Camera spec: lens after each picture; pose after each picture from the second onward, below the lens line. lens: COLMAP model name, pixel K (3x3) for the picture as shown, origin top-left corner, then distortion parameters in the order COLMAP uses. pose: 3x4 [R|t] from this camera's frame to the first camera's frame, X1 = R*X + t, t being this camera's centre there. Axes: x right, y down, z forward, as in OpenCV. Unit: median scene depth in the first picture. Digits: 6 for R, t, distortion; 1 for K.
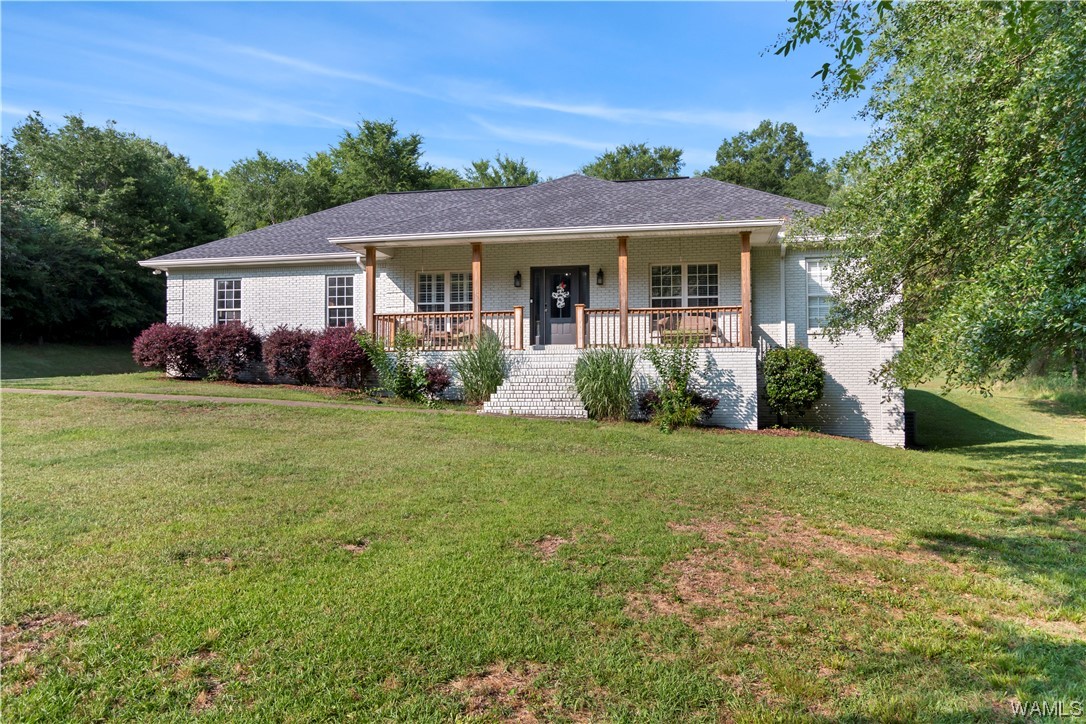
lens RADIAL K [[795.9, 0, 565.0], [0, 795.9, 360.4], [0, 0, 1]] dist [0.003139, -0.001829]
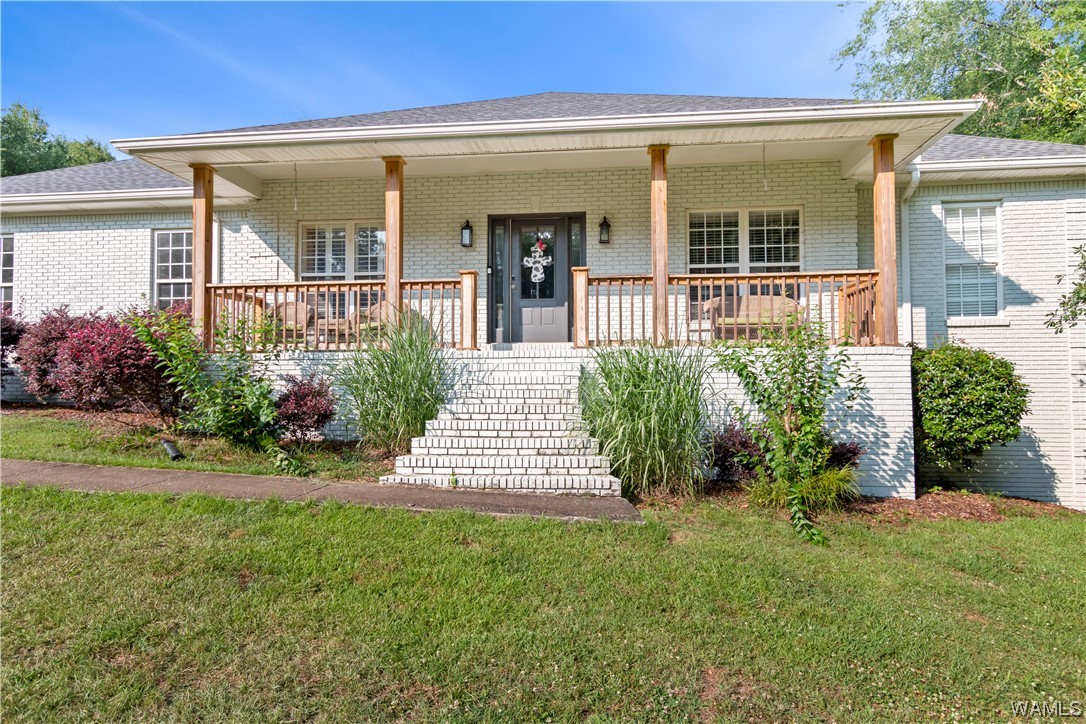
lens RADIAL K [[672.8, 0, 550.7], [0, 672.8, 350.3], [0, 0, 1]] dist [0.004510, 0.001144]
pose [[0.997440, 0.003167, 0.071432, -0.033068], [-0.001613, 0.999761, -0.021802, -0.002713], [-0.071484, 0.021631, 0.997207, 0.503171]]
